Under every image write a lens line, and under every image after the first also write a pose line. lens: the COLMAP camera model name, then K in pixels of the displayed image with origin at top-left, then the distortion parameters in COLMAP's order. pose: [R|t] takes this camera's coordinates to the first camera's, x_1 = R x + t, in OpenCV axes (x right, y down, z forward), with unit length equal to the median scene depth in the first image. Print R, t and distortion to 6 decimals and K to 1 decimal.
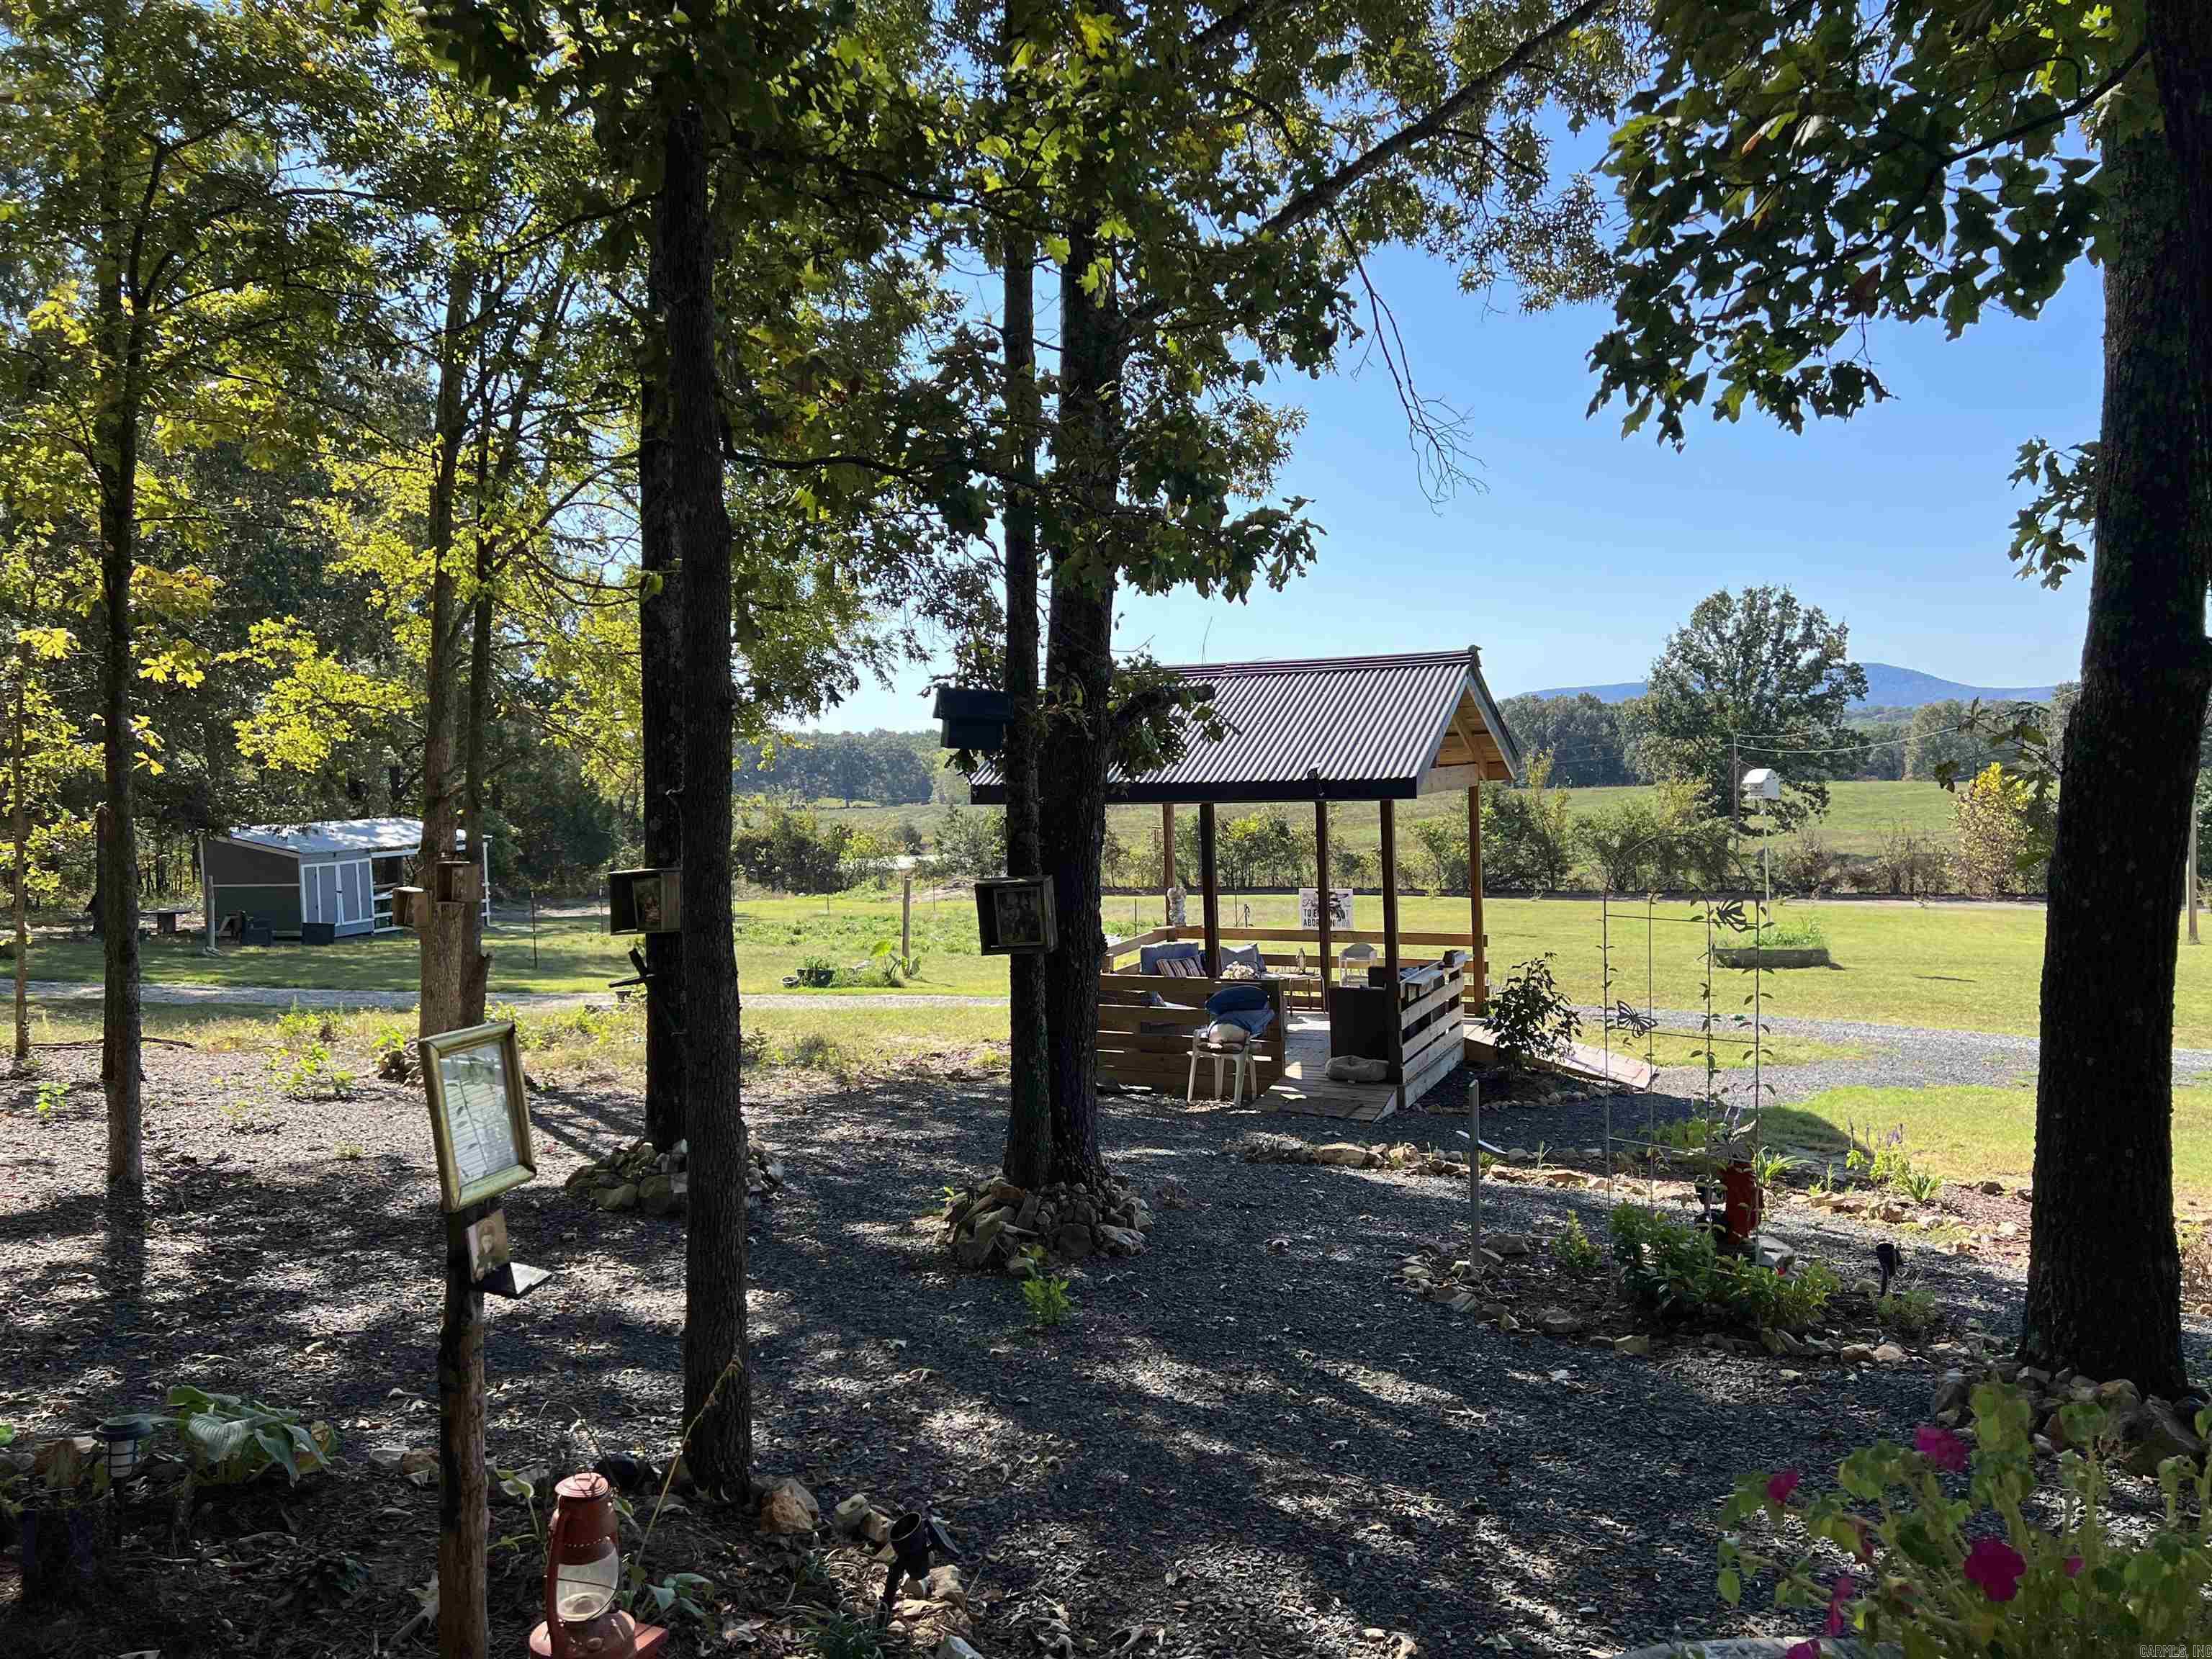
lens RADIAL K [[1645.9, 0, 1102.7], [0, 1645.9, 820.8], [0, 0, 1]] dist [0.035982, -0.041638]
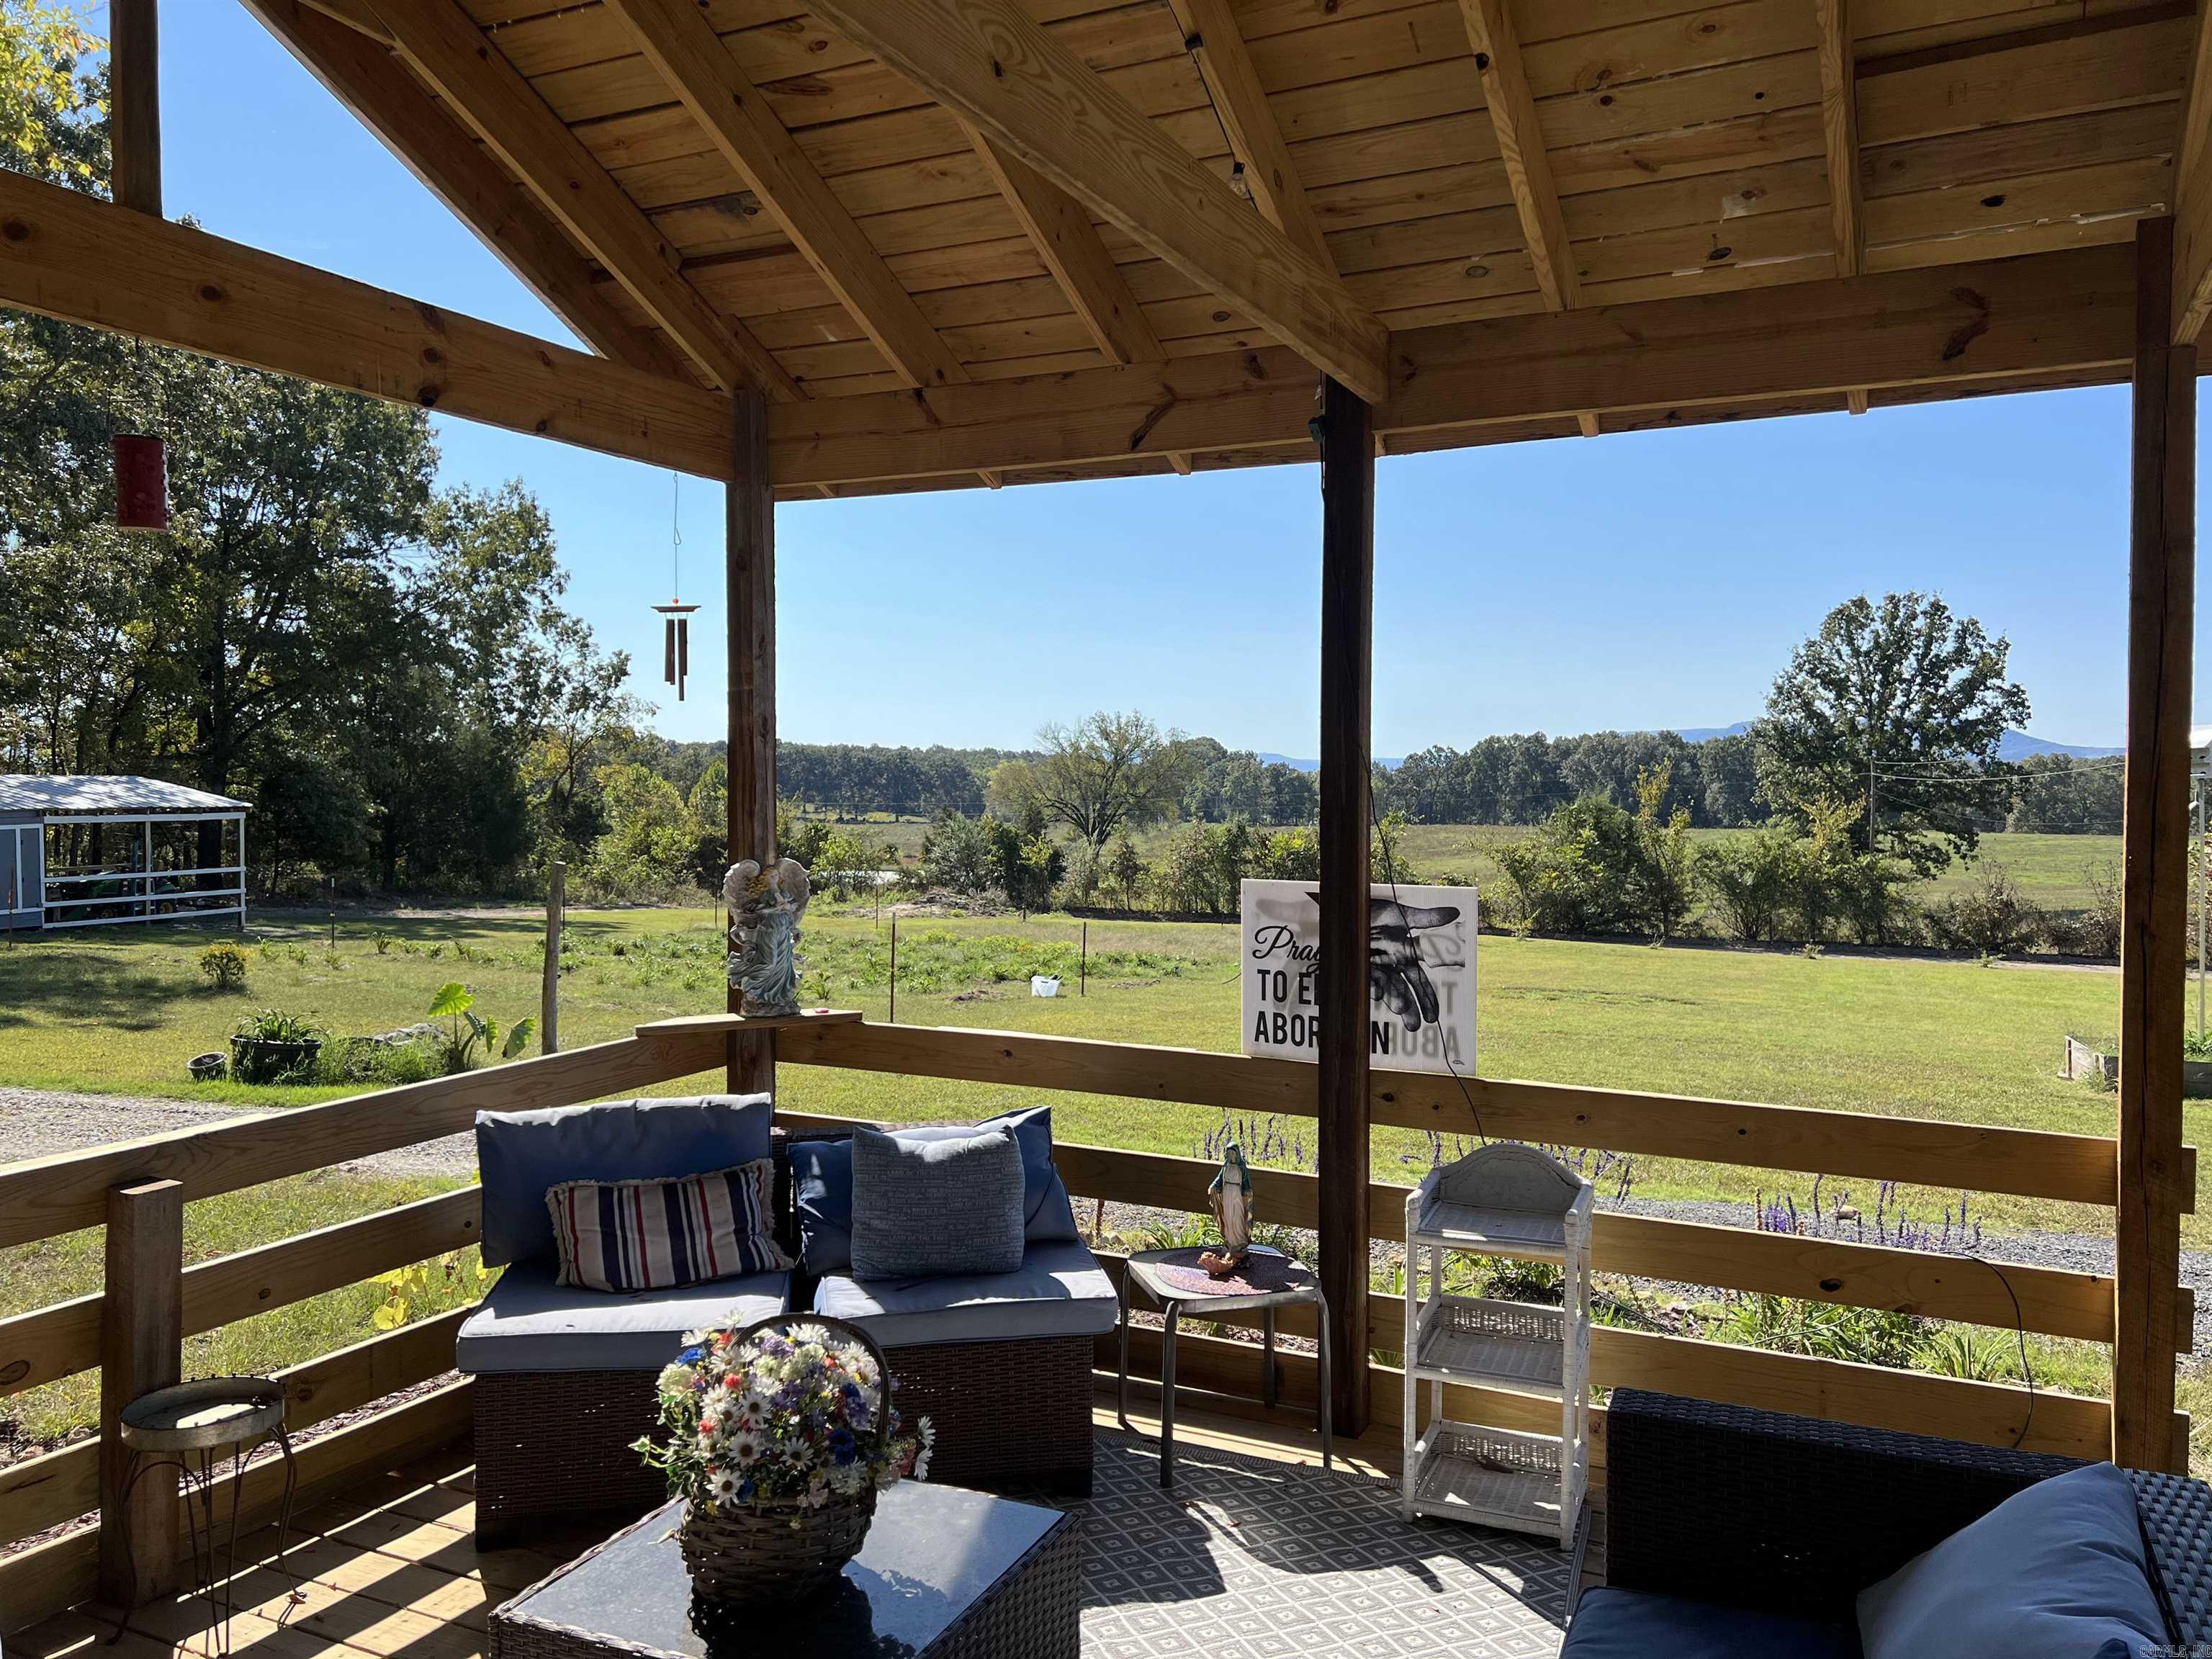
lens RADIAL K [[1645.9, 0, 1107.4], [0, 1645.9, 828.9], [0, 0, 1]] dist [0.035982, -0.041638]
pose [[0.998674, 0.037791, -0.034960, 0.018065], [-0.038173, 0.999218, -0.010327, 0.006056], [0.034543, 0.011648, 0.999335, 0.126458]]
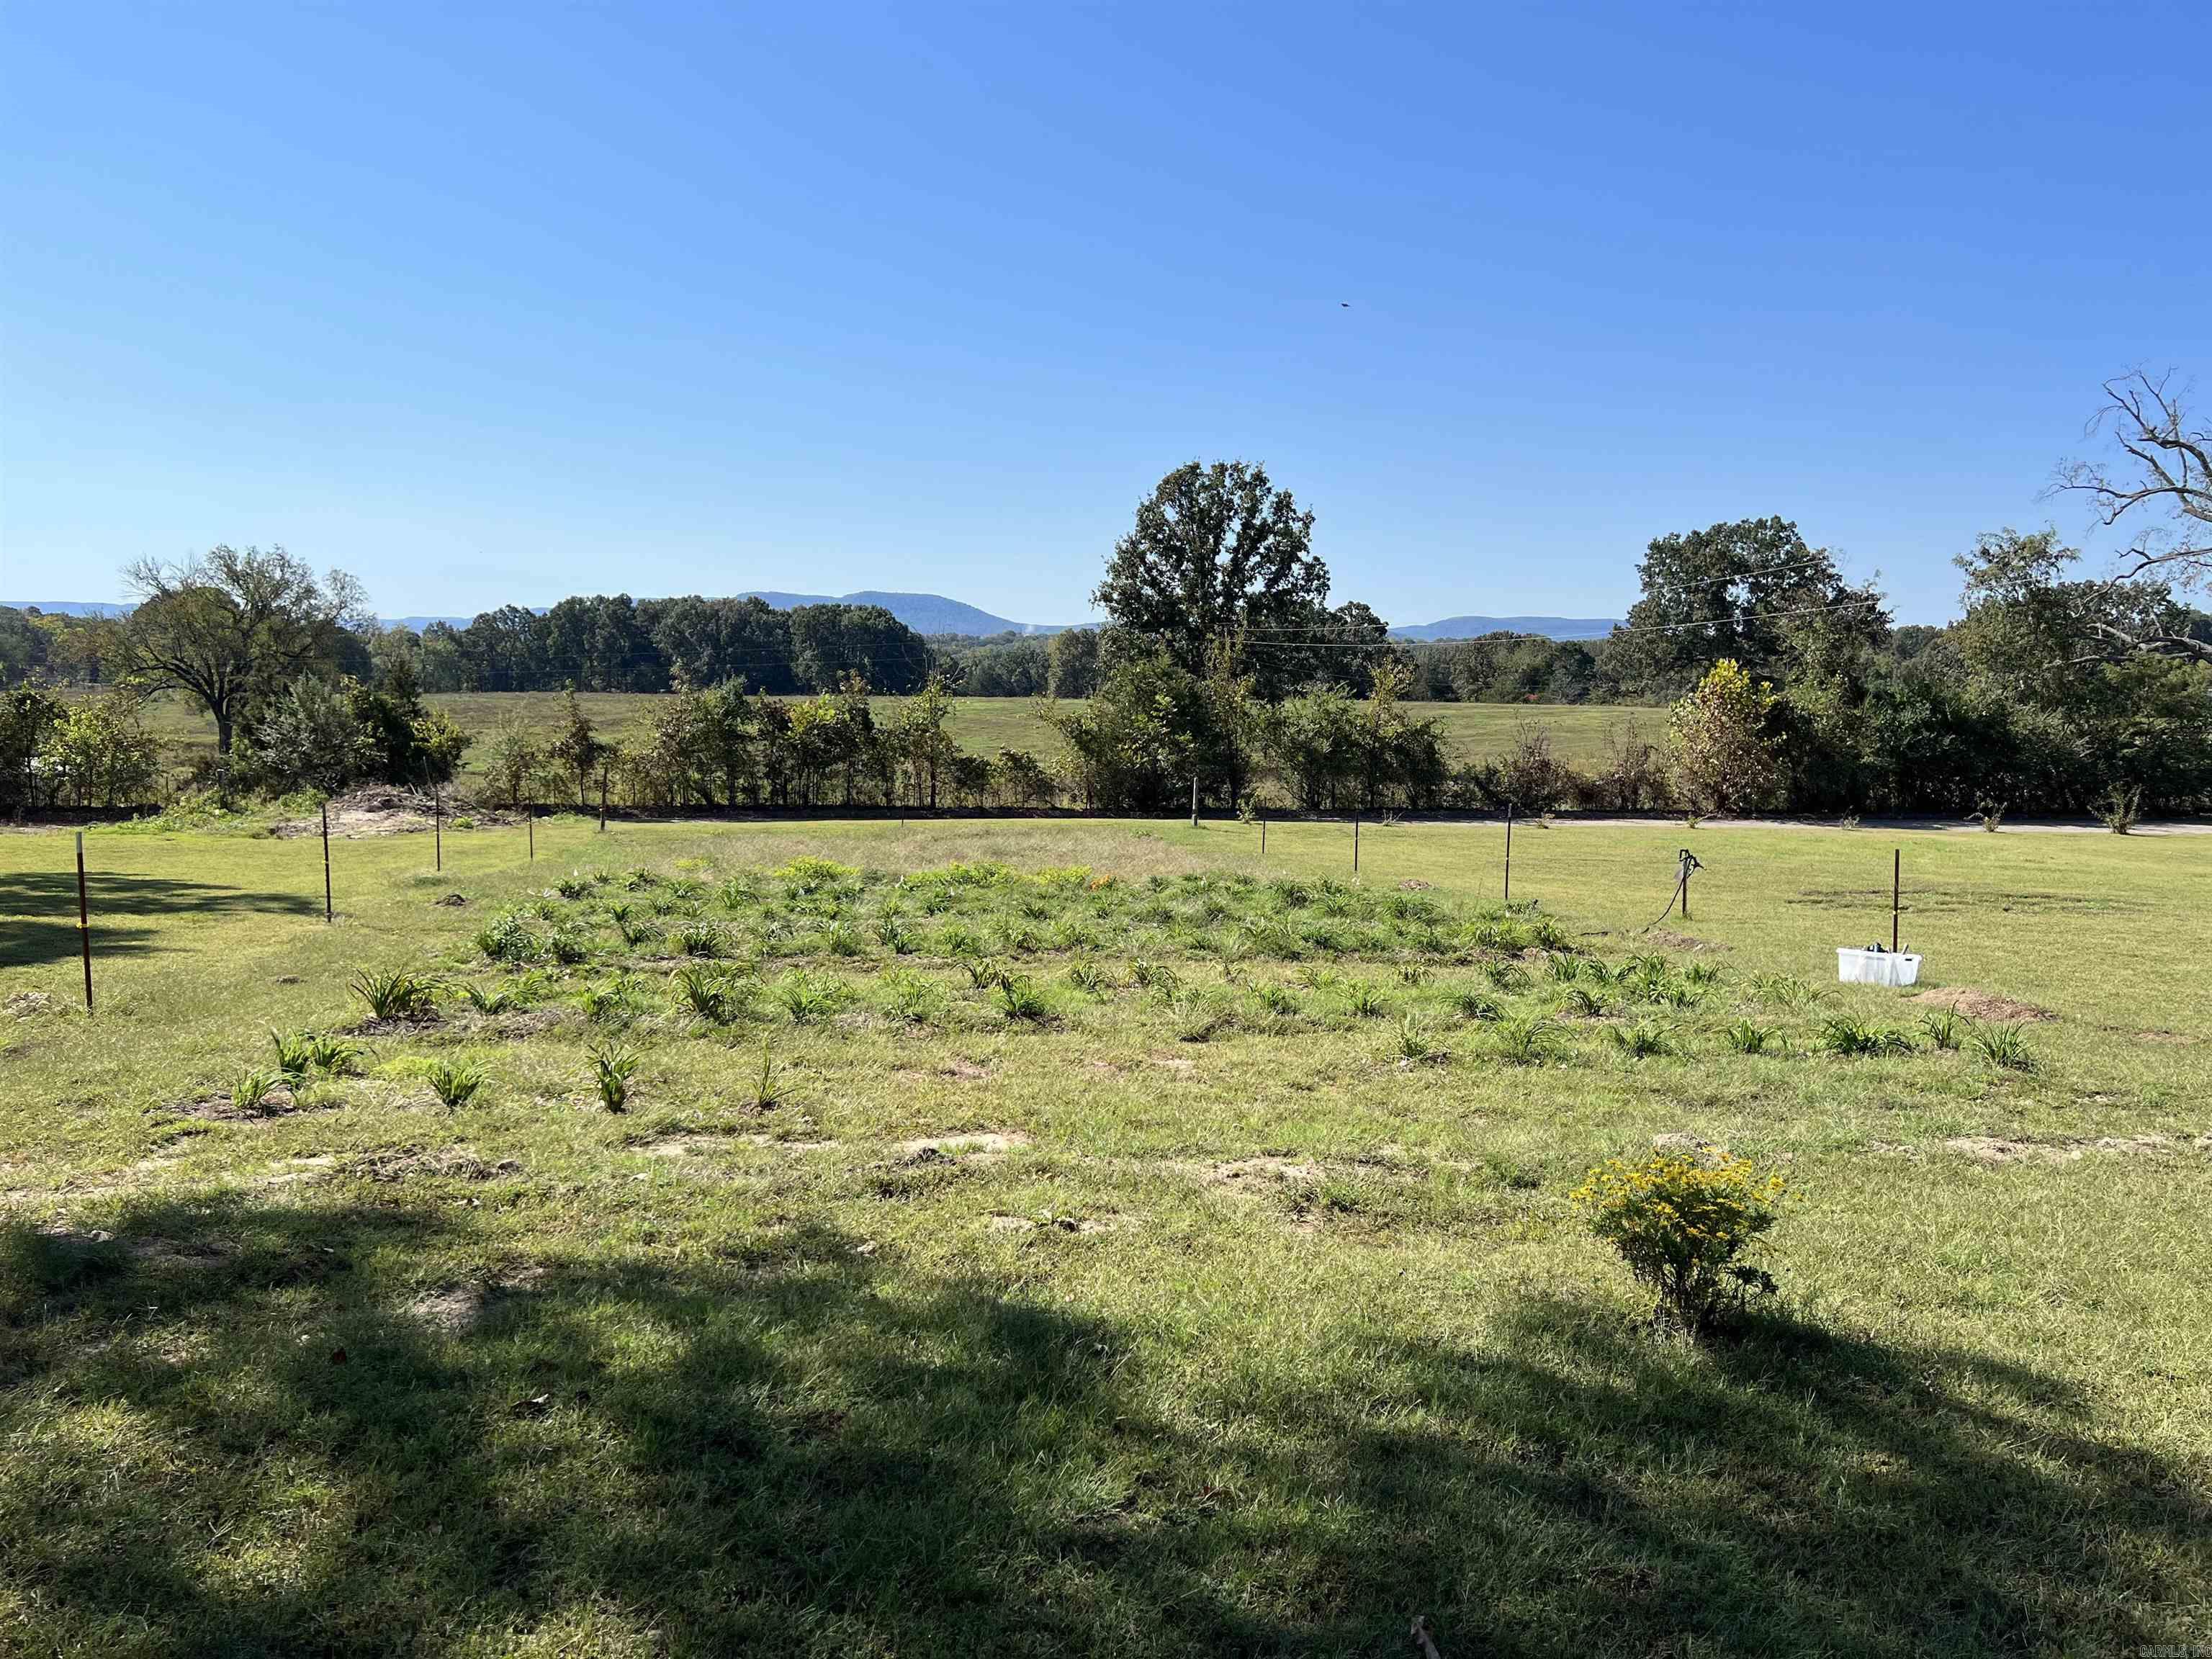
lens RADIAL K [[1645.9, 0, 1118.8], [0, 1645.9, 848.6], [0, 0, 1]] dist [0.035982, -0.041638]
pose [[0.847082, -0.016707, 0.531200, -0.123216], [-0.020268, 0.997763, 0.063703, 0.009251], [-0.531076, -0.064728, 0.844848, 0.275250]]
